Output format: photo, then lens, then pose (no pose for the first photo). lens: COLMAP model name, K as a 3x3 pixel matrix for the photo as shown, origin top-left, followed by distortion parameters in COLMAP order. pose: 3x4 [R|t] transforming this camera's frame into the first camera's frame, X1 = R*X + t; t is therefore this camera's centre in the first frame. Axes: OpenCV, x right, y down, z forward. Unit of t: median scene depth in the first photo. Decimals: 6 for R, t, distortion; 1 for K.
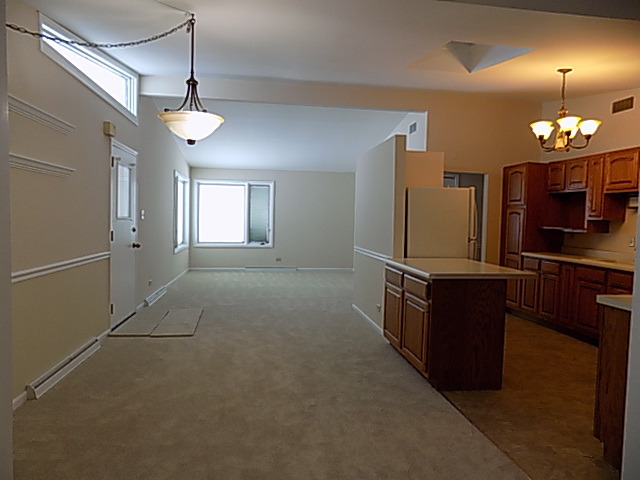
lens RADIAL K [[430.3, 0, 320.9], [0, 430.3, 236.5], [0, 0, 1]] dist [-0.081215, 0.077095]
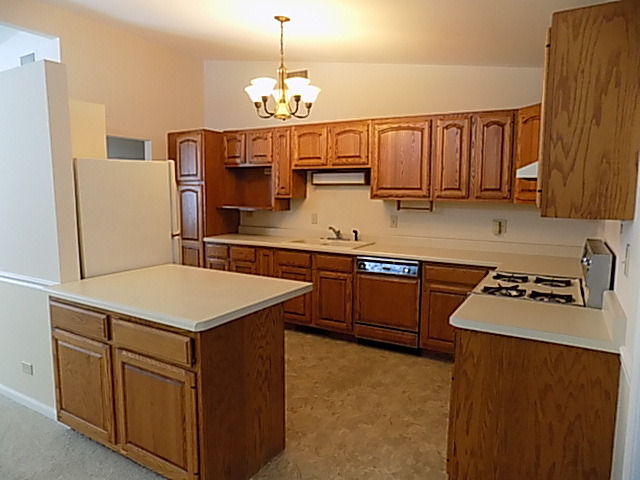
lens RADIAL K [[430.3, 0, 320.9], [0, 430.3, 236.5], [0, 0, 1]] dist [-0.081215, 0.077095]
pose [[0.626080, -0.109381, 0.772049, -0.036242], [0.048850, 0.993670, 0.101165, -0.045156], [-0.778227, -0.025622, 0.627460, 0.332679]]
